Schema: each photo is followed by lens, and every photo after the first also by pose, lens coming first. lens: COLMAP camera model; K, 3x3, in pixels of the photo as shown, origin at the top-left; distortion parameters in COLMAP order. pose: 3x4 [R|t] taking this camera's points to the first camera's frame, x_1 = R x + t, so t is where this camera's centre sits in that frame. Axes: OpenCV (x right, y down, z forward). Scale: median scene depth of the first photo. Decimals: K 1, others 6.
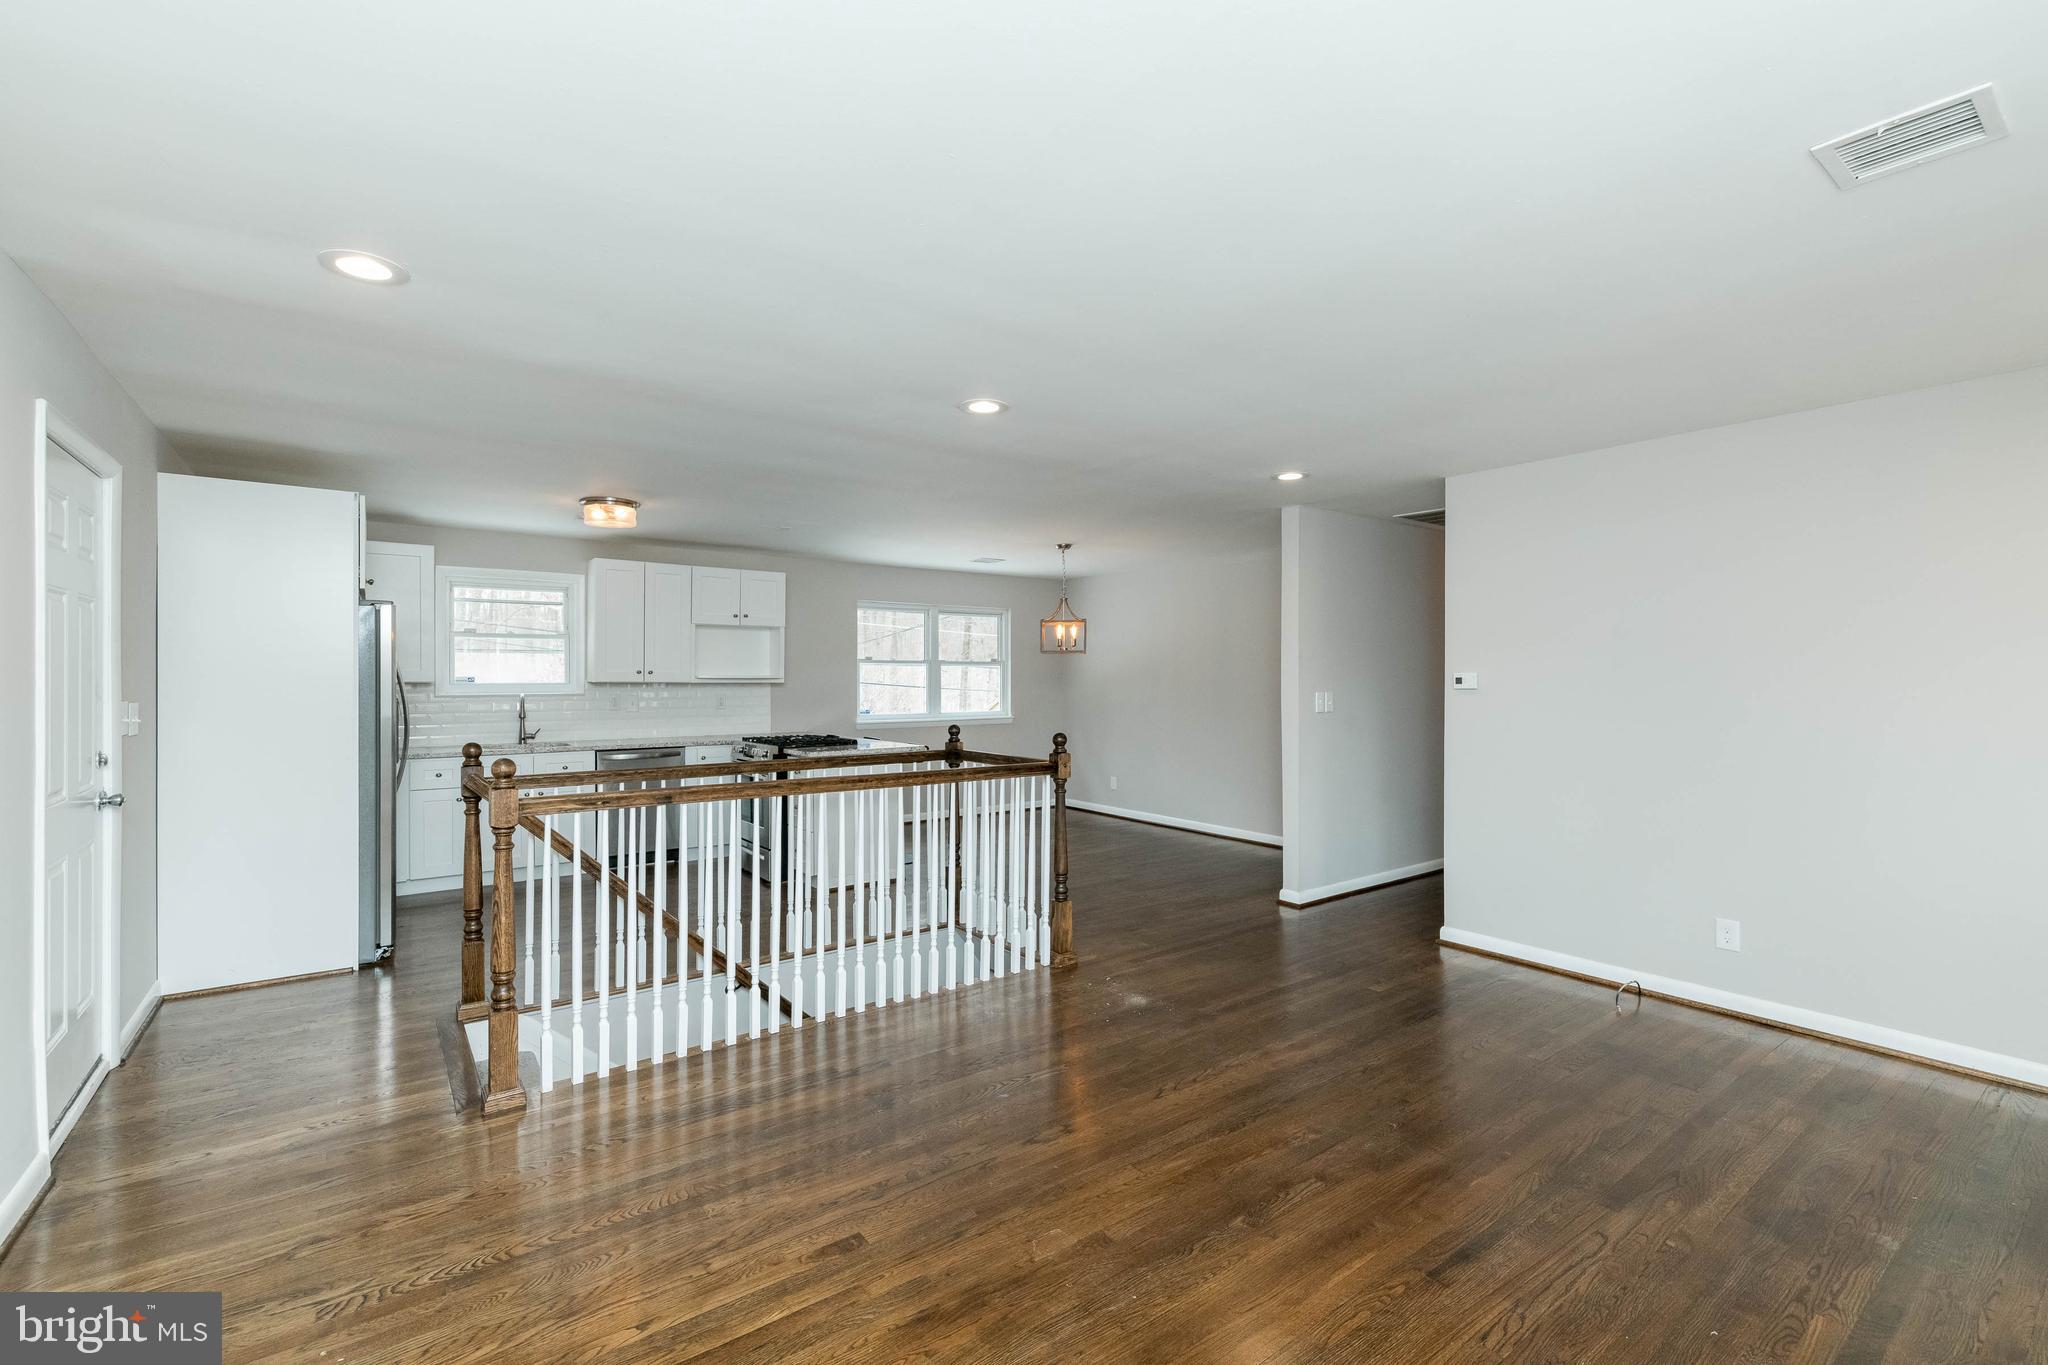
lens RADIAL K [[886.5, 0, 1032.4], [0, 886.5, 676.7], [0, 0, 1]] dist [0.010486, 0.000048]
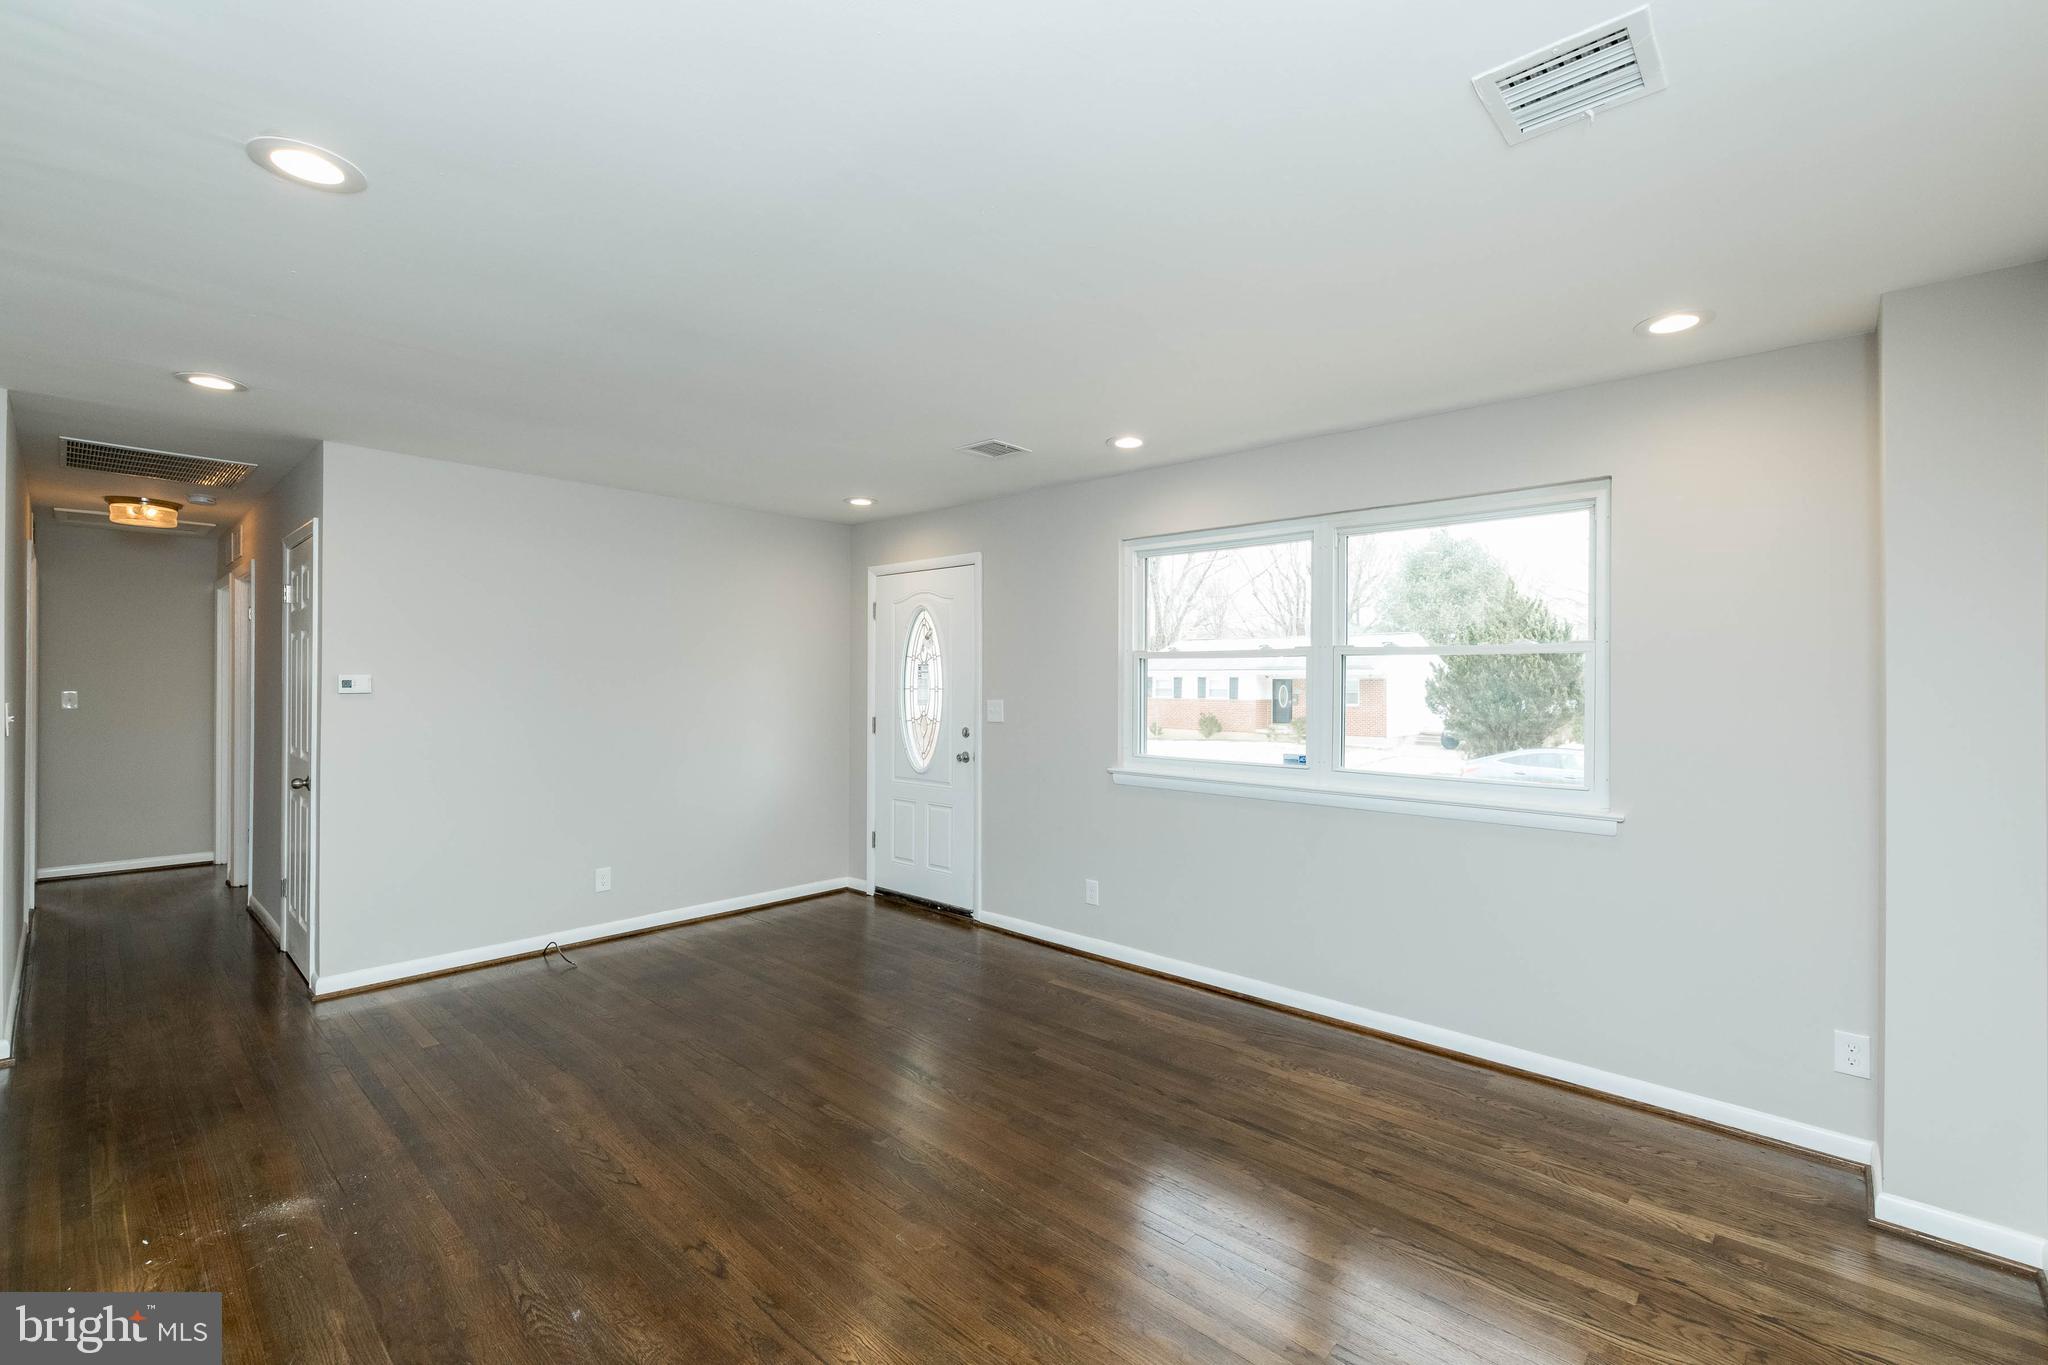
lens RADIAL K [[884.3, 0, 1026.9], [0, 884.3, 679.8], [0, 0, 1]] dist [0.001019, -0.000103]
pose [[-0.177429, 0.000743, 0.984133, -0.482372], [-0.008068, 0.999965, -0.002209, -0.002743], [-0.984101, -0.008332, -0.177417, 0.511224]]
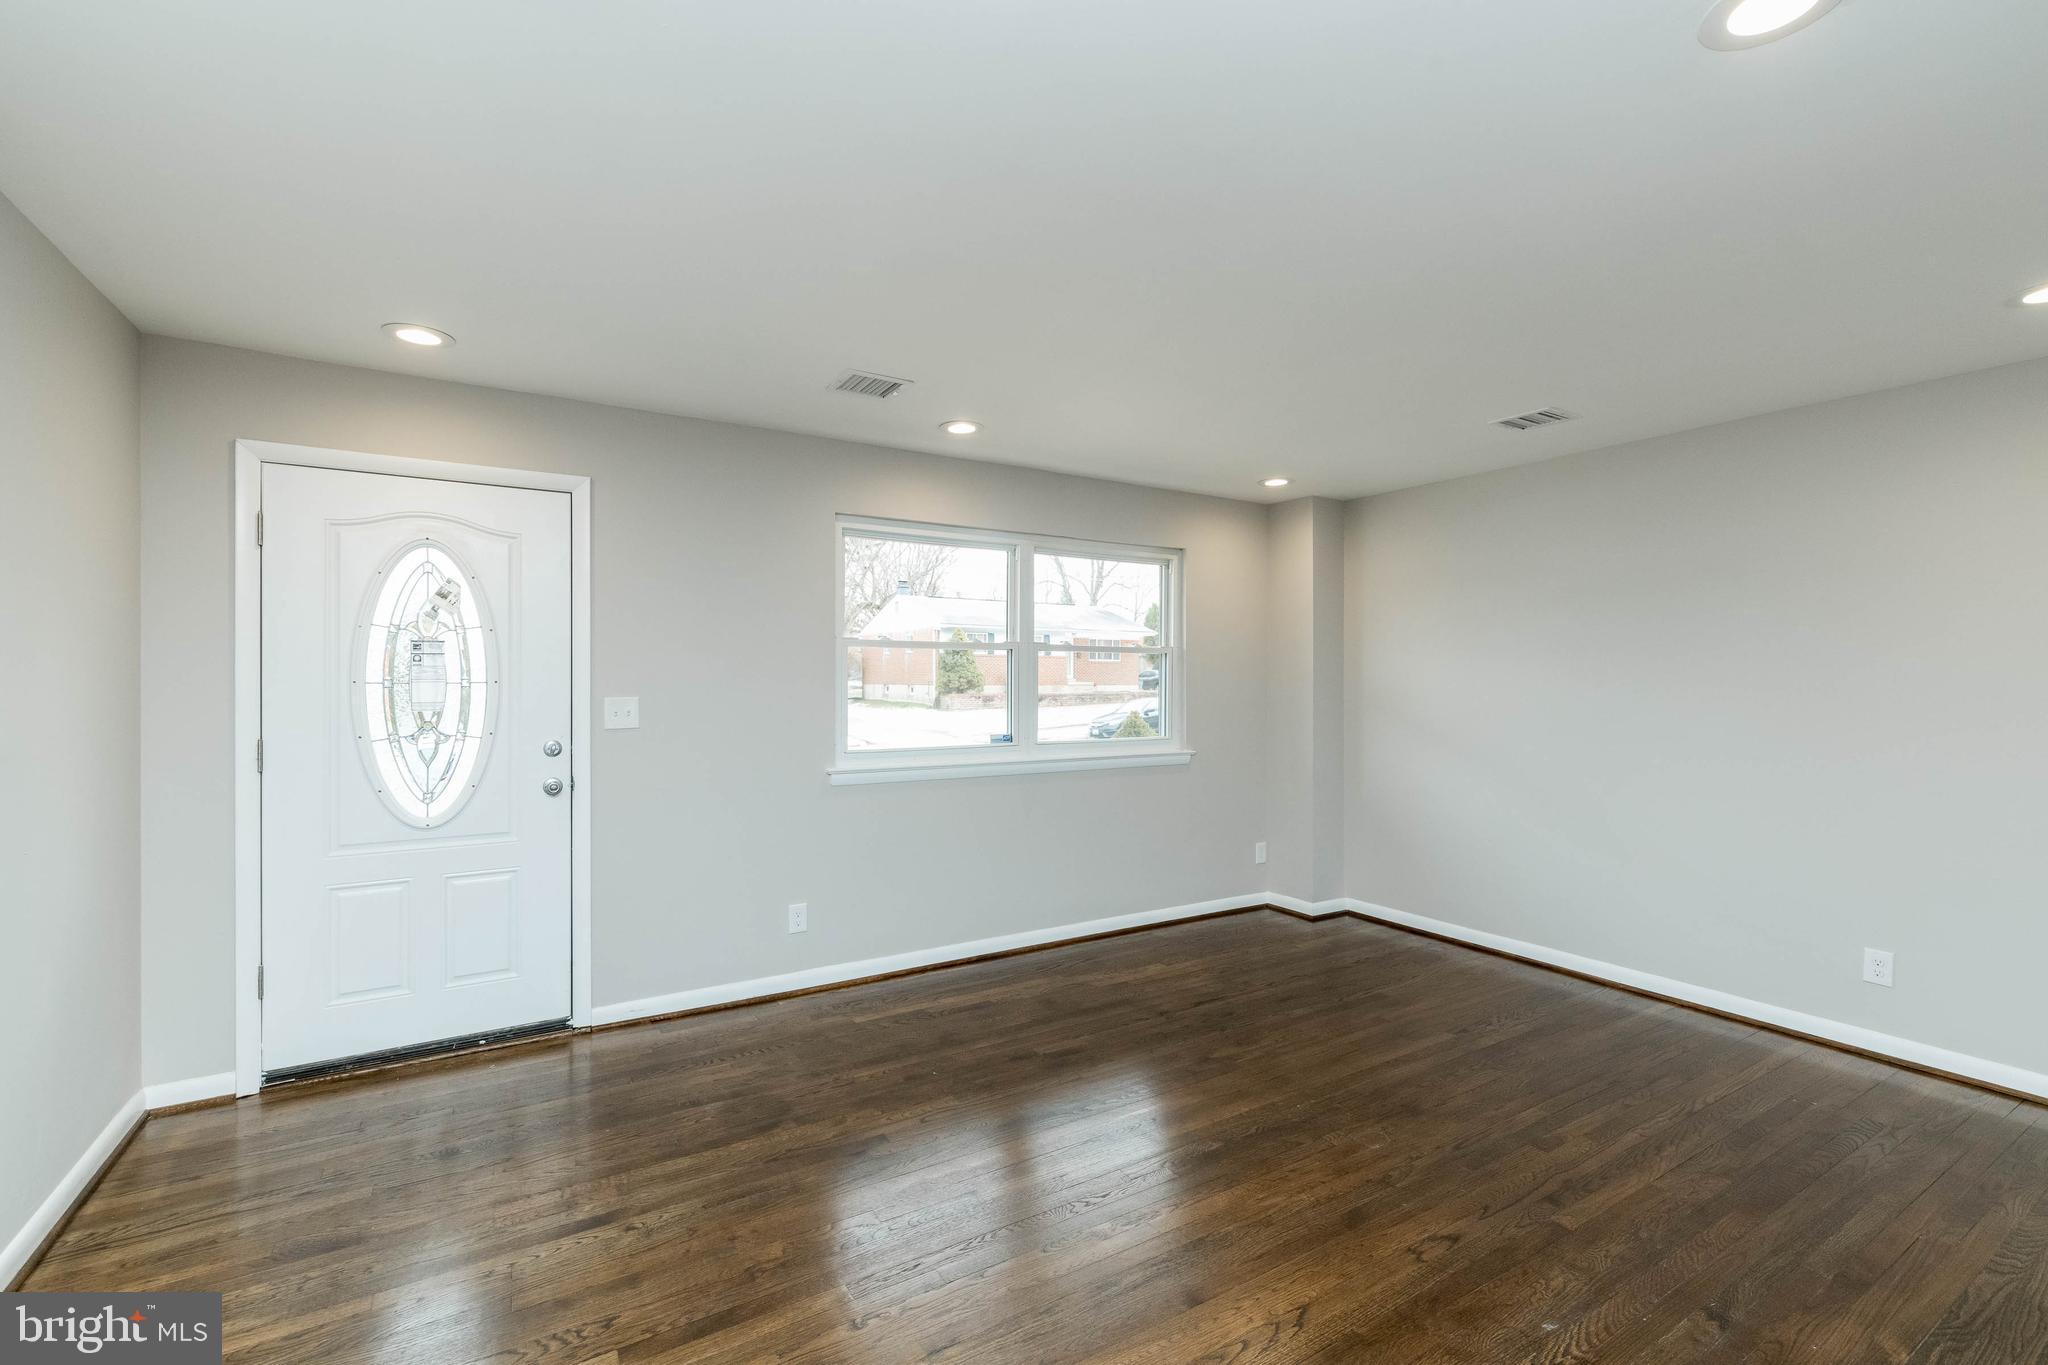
lens RADIAL K [[884.3, 0, 1026.9], [0, 884.3, 679.8], [0, 0, 1]] dist [0.001019, -0.000103]
pose [[-0.995777, -0.003199, 0.091745, 0.187462], [-0.003374, 0.999993, -0.001760, 0.005858], [-0.091739, -0.002062, -0.995781, 1.083796]]
